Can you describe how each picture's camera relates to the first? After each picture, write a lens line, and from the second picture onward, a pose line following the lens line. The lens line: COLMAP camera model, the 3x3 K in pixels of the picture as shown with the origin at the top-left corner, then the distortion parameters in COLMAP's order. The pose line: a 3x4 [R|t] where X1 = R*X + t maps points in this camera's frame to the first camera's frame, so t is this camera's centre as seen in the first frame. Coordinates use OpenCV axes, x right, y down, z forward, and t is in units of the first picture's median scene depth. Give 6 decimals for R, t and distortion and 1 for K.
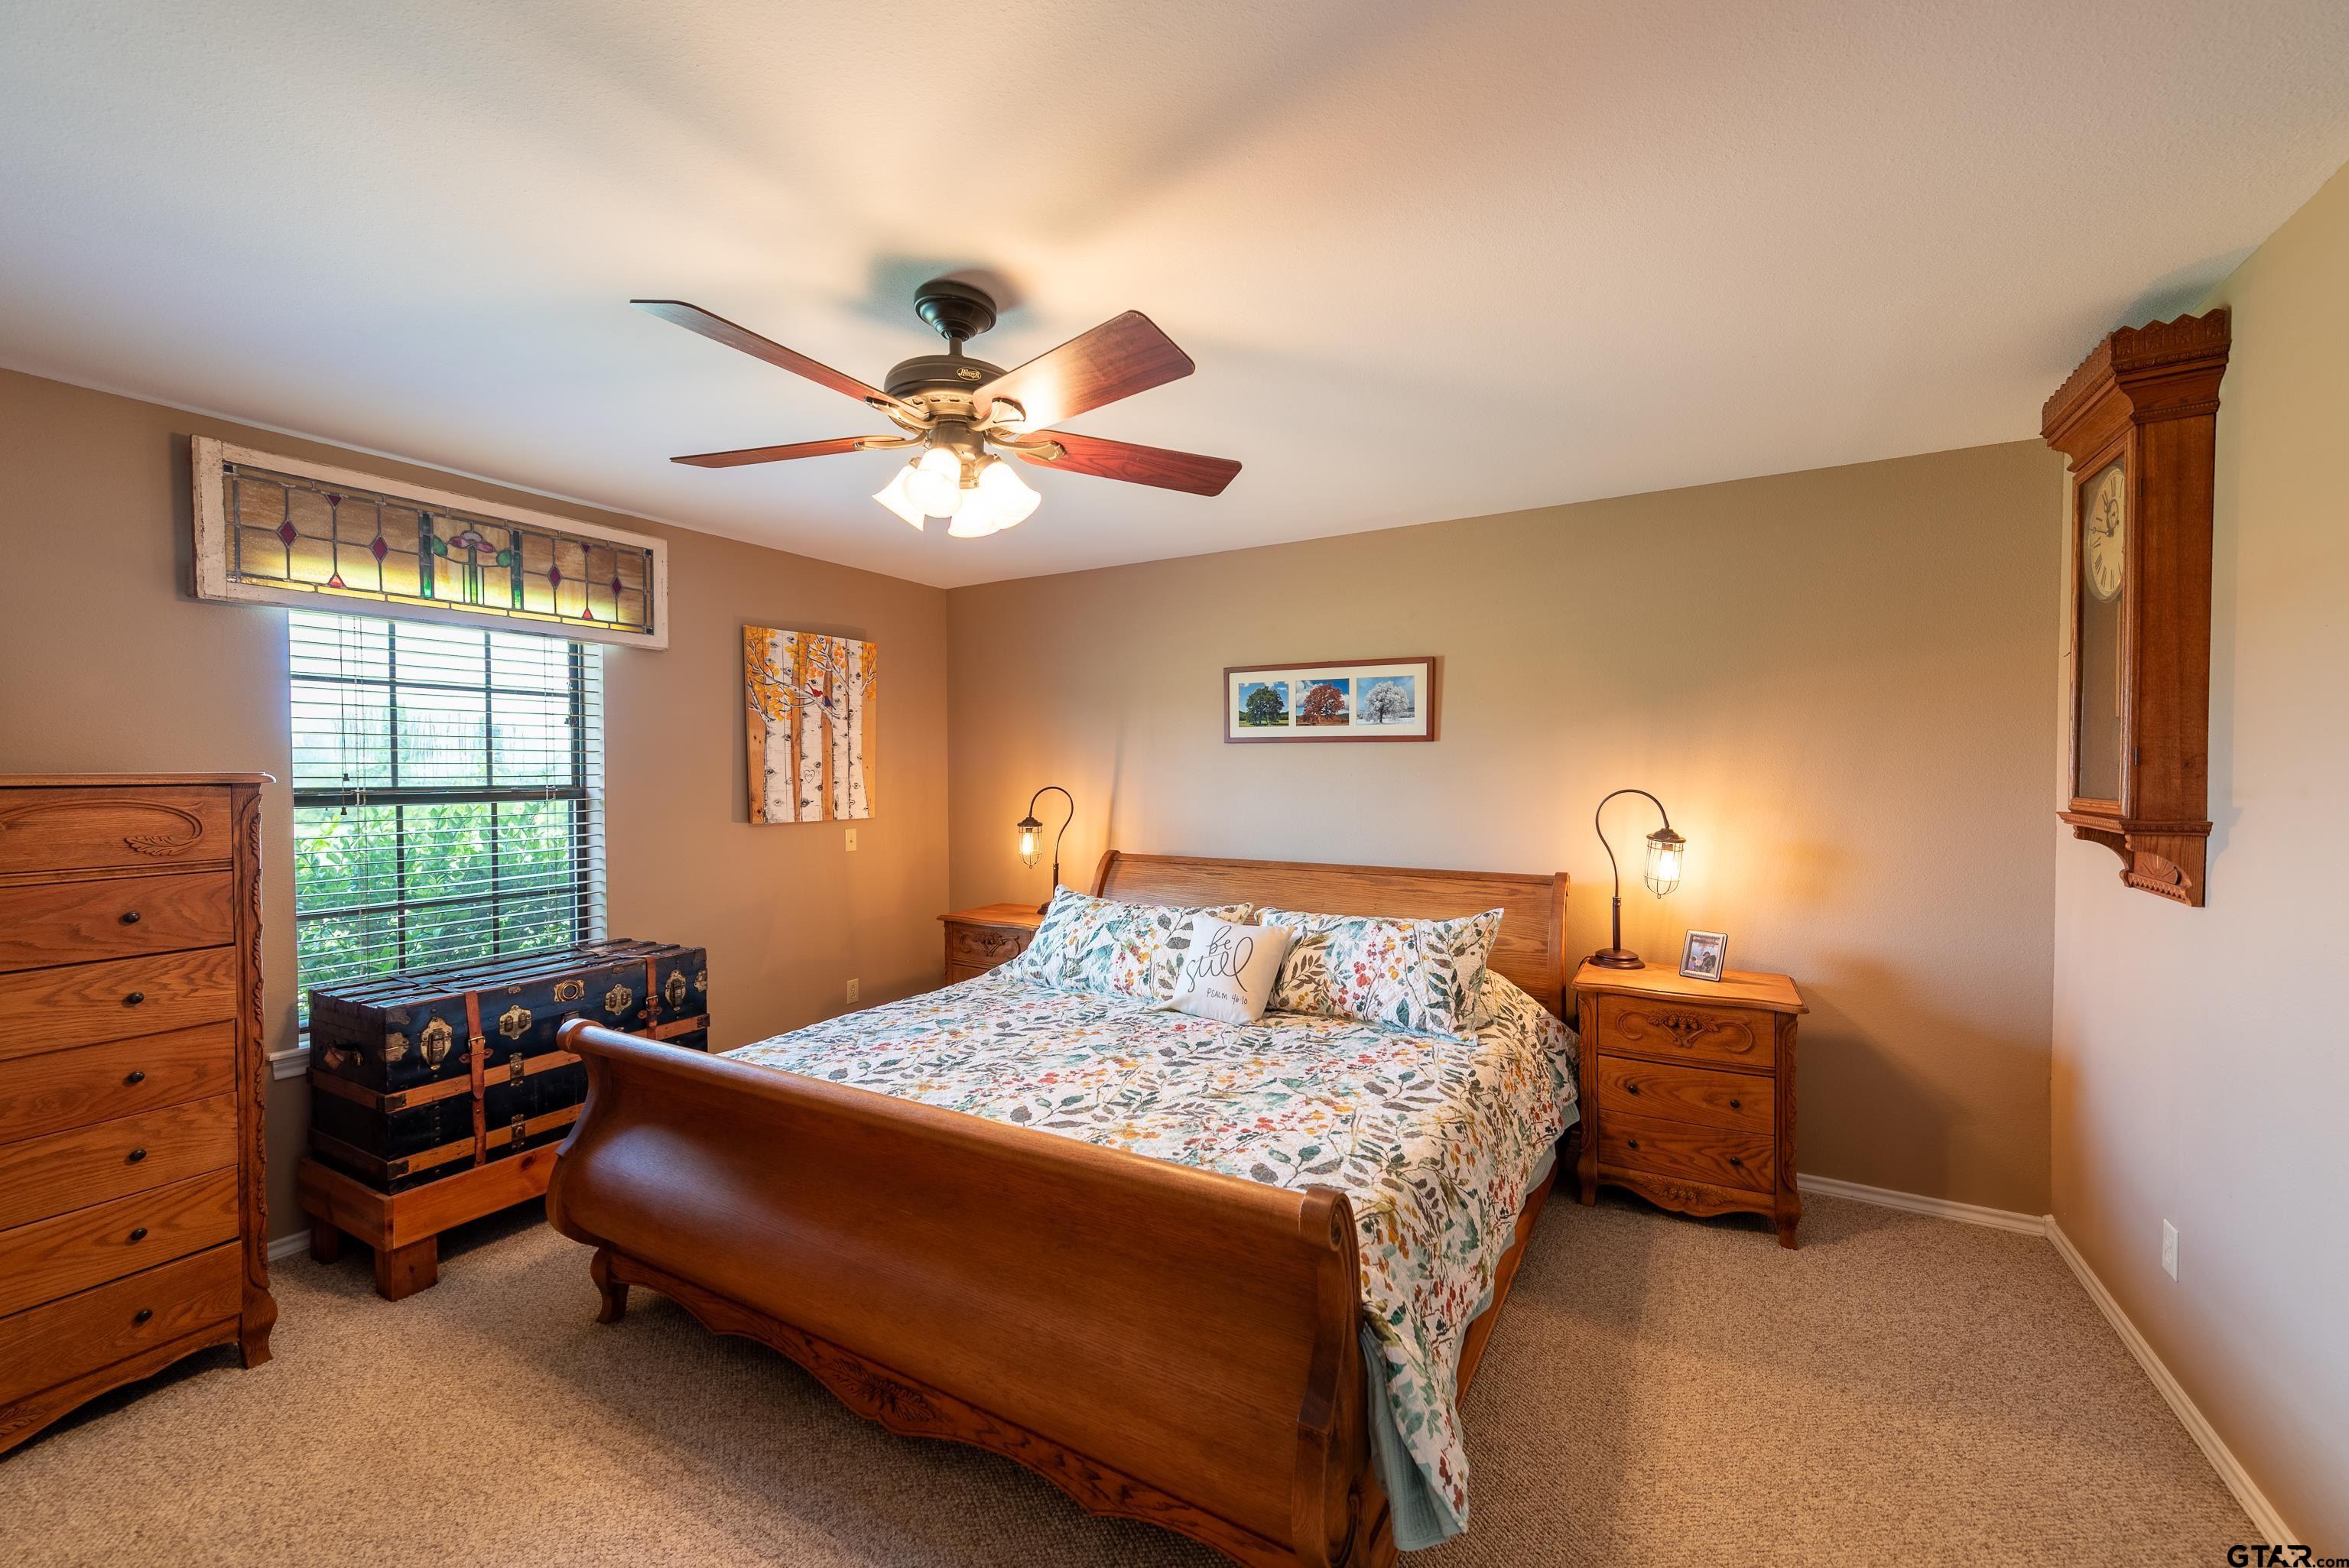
lens RADIAL K [[924.1, 0, 1175.8], [0, 924.1, 791.1], [0, 0, 1]] dist [0.013635, -0.002988]
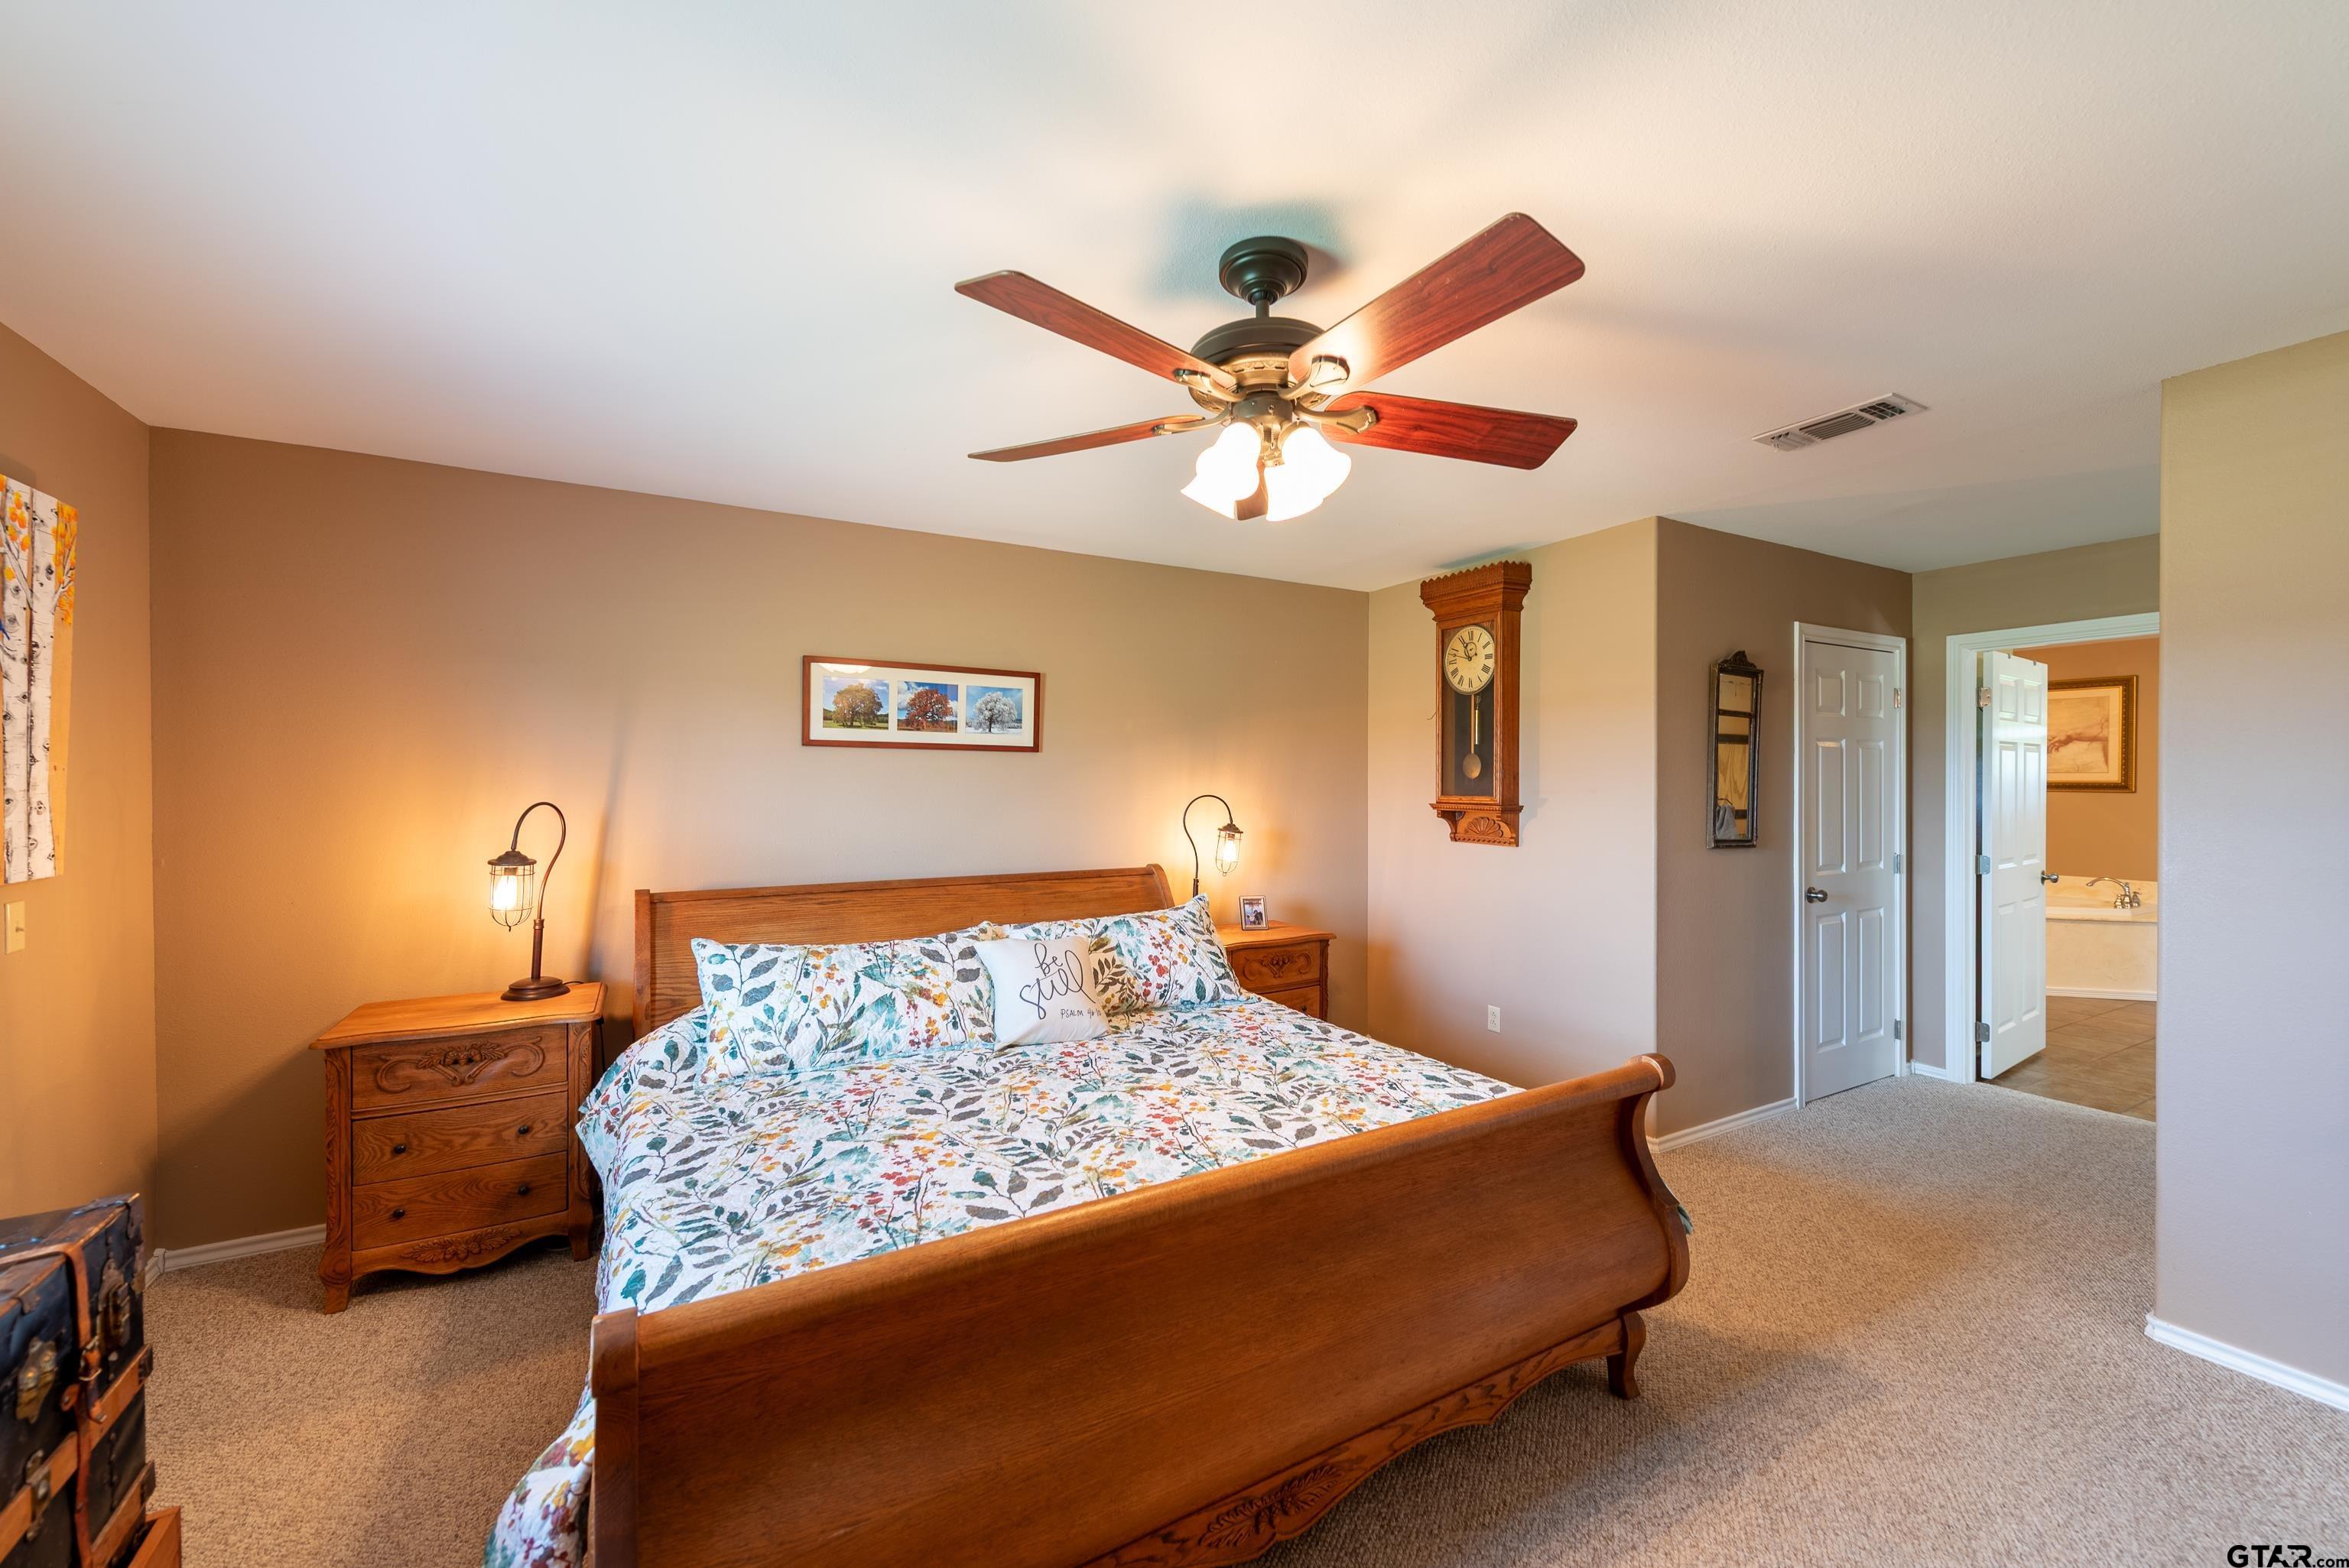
lens RADIAL K [[924.1, 0, 1175.8], [0, 924.1, 791.1], [0, 0, 1]] dist [0.013635, -0.002988]
pose [[0.497946, -0.006365, 0.867184, -0.710601], [0.017450, 0.999844, -0.002682, -0.004579], [-0.867032, 0.016468, 0.497980, 0.418621]]
